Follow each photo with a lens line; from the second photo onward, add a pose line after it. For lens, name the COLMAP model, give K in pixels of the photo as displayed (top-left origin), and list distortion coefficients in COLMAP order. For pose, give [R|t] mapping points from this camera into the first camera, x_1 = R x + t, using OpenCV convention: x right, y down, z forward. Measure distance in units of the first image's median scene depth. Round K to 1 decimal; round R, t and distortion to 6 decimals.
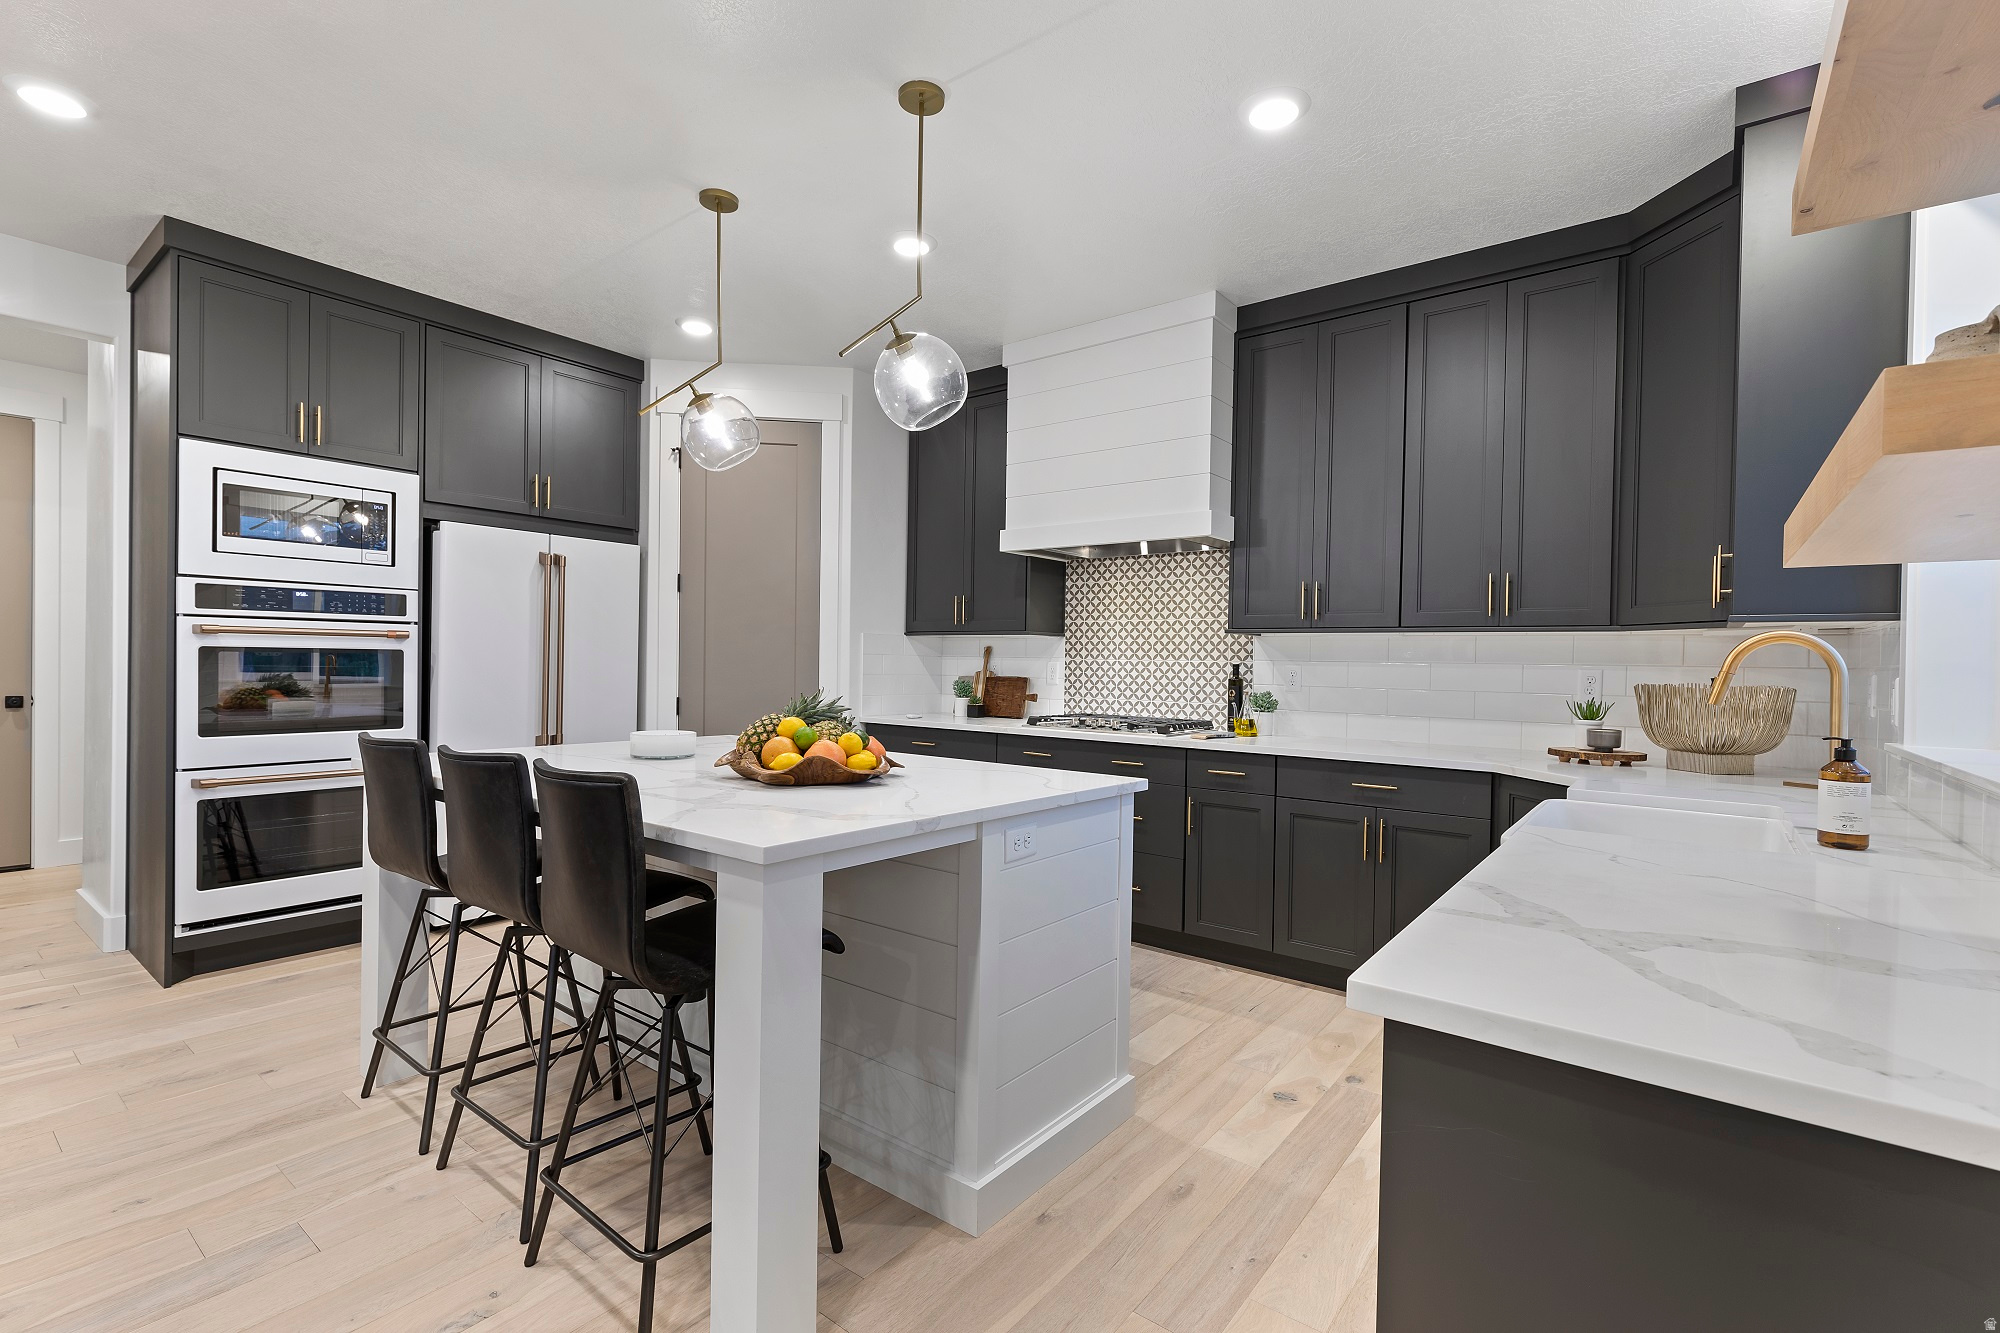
lens RADIAL K [[891.3, 0, 1007.5], [0, 891.3, 670.9], [0, 0, 1]] dist [0.006328, -0.000076]
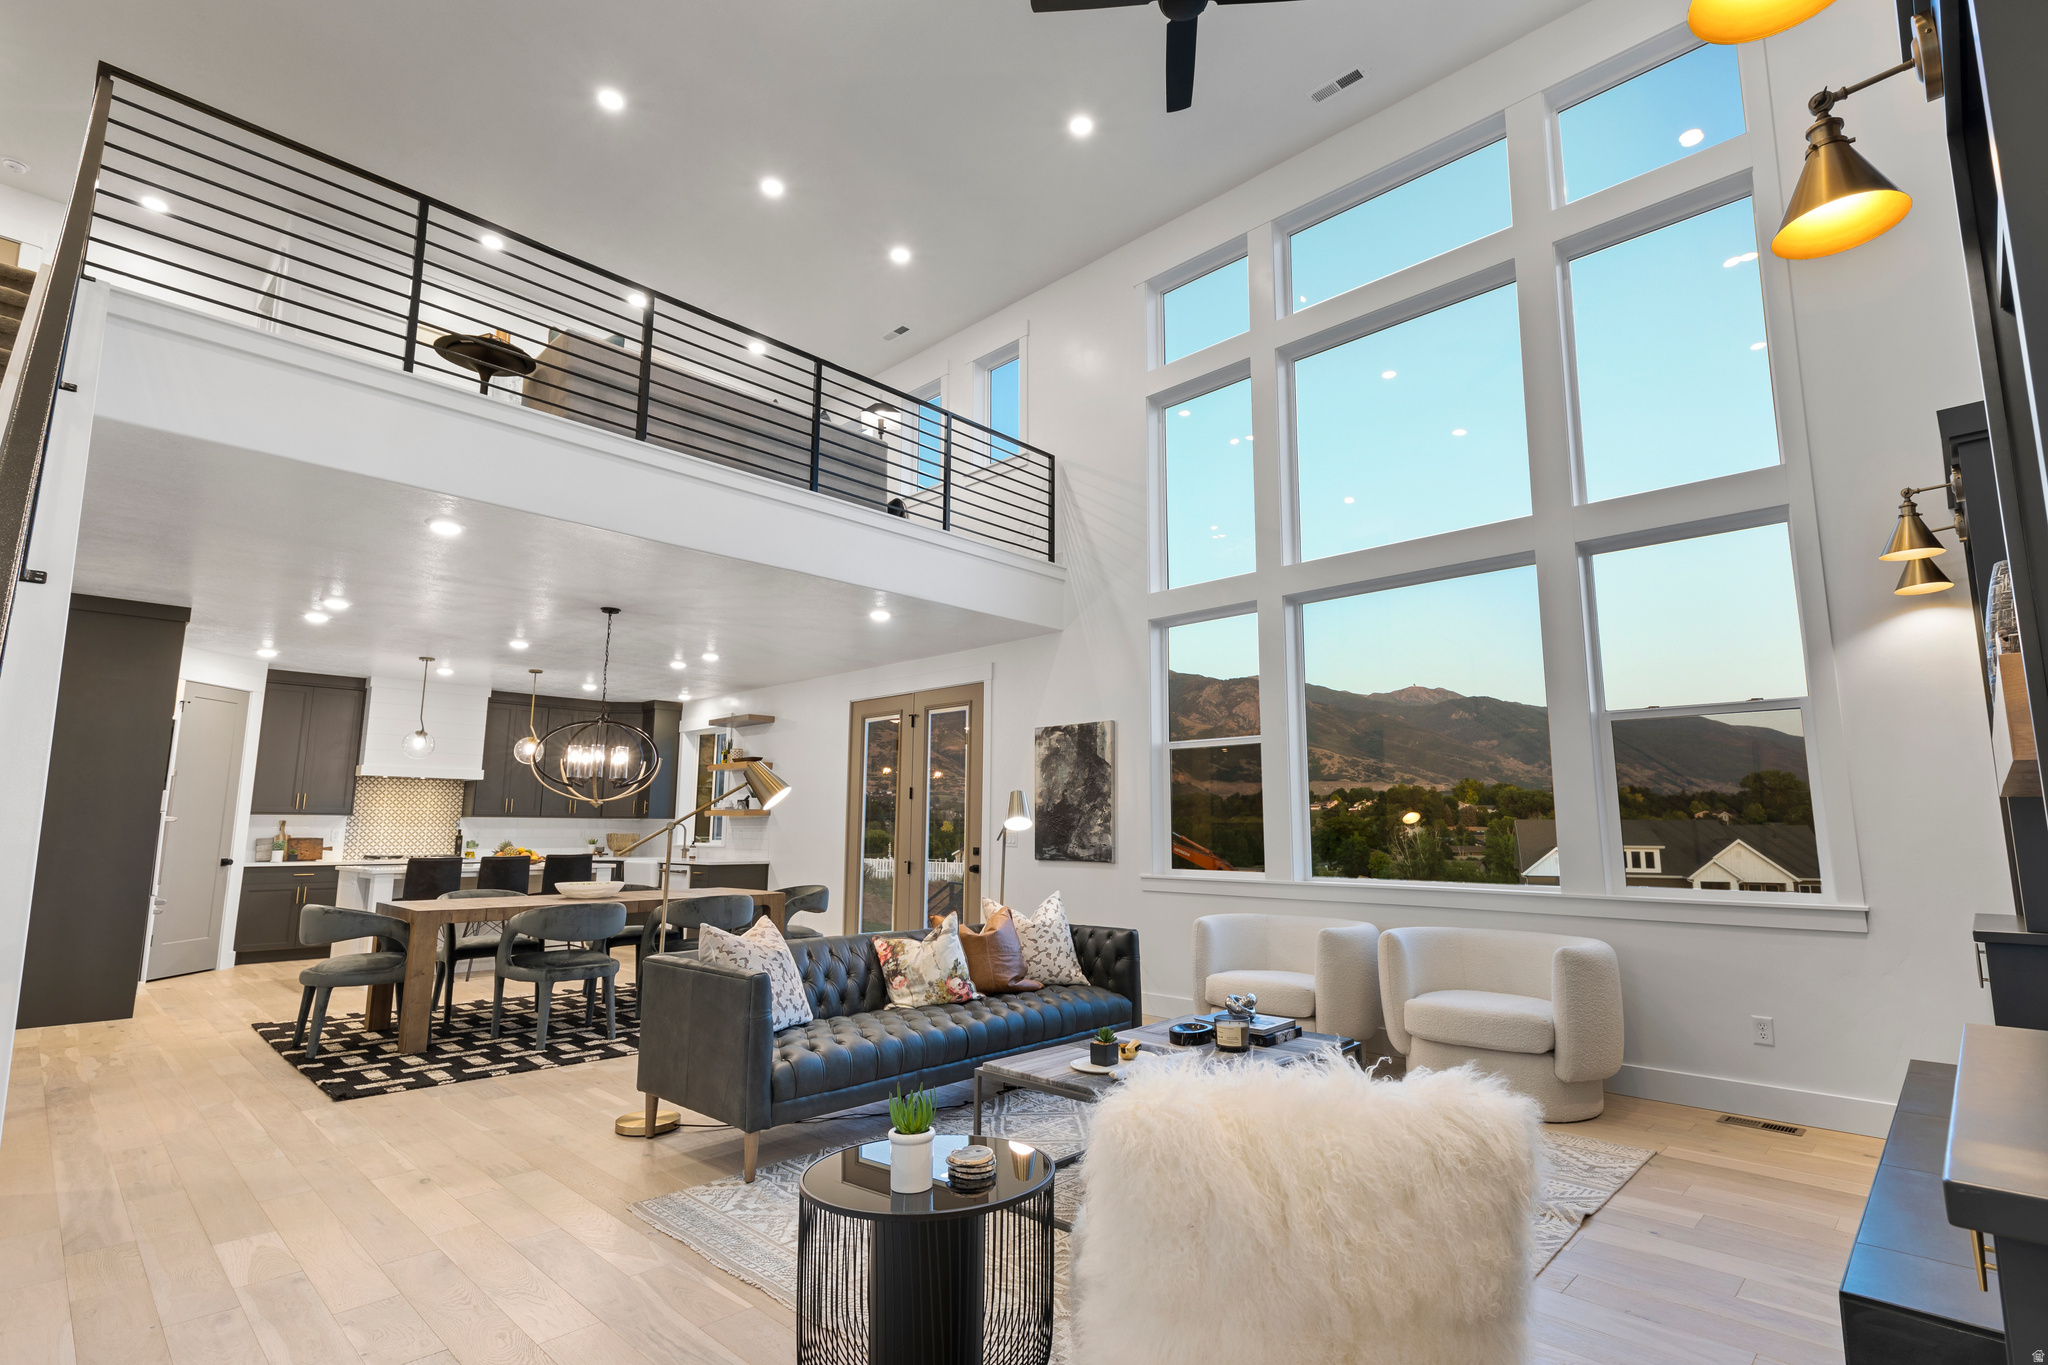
lens RADIAL K [[950.6, 0, 1035.5], [0, 950.6, 692.4], [0, 0, 1]] dist [0.010630, -0.000309]
pose [[0.102172, 0.129019, 0.986365, -2.085165], [0.009025, 0.991393, -0.130612, -0.022340], [-0.994726, 0.022247, 0.100128, -0.784775]]
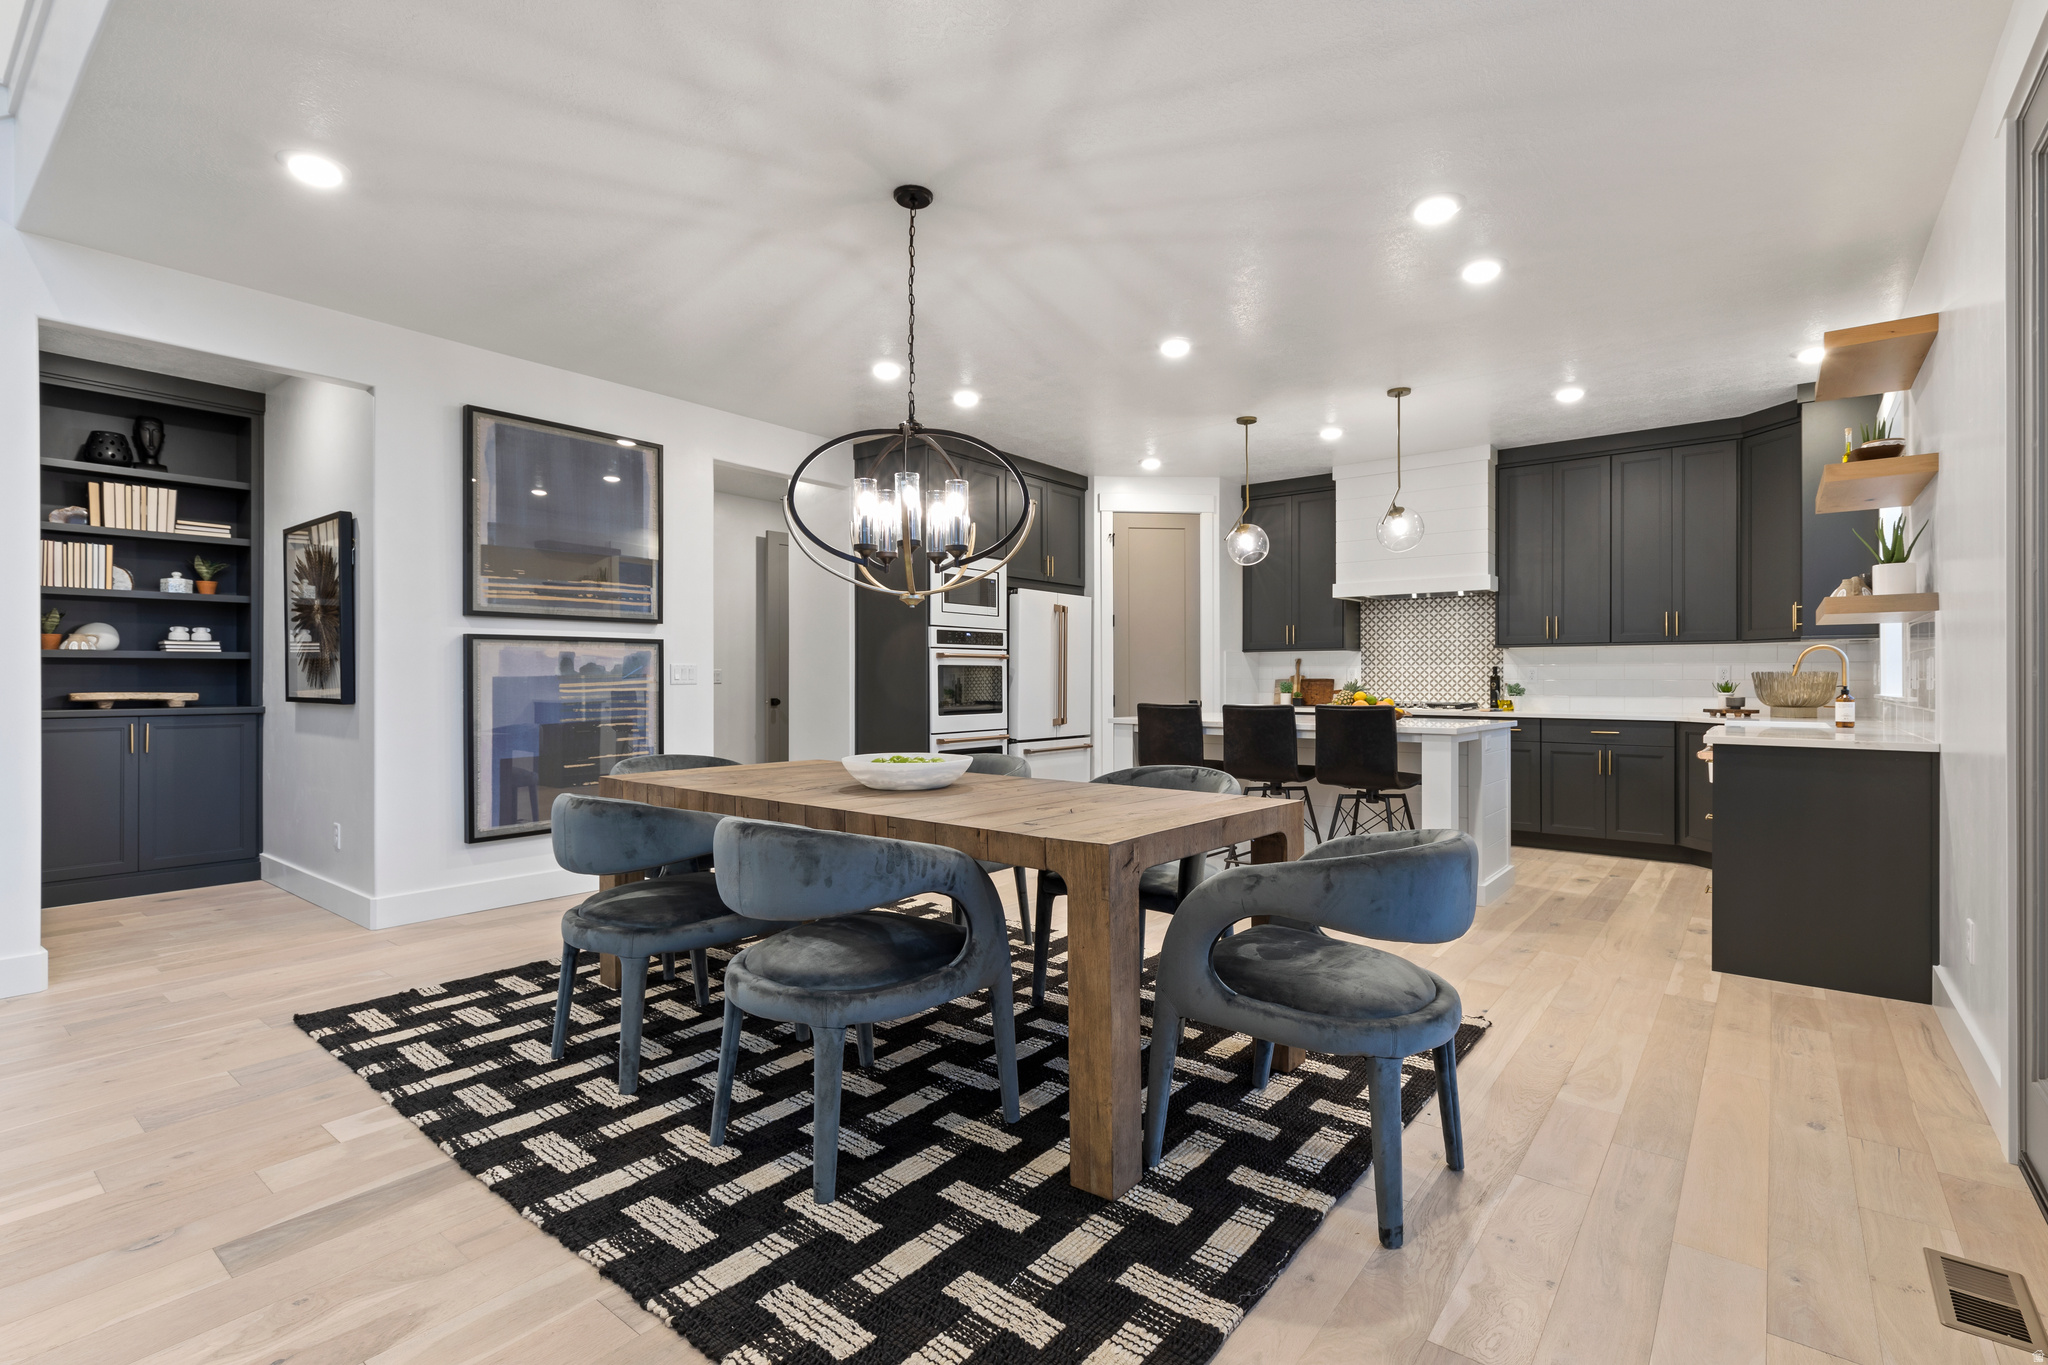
lens RADIAL K [[952.4, 0, 1034.5], [0, 952.4, 676.3], [0, 0, 1]] dist [0.012617, -0.000009]
pose [[0.999860, -0.016431, -0.003196, -0.540604], [0.016392, 0.999797, -0.011708, 0.015520], [0.003387, 0.011654, 0.999926, -0.689358]]
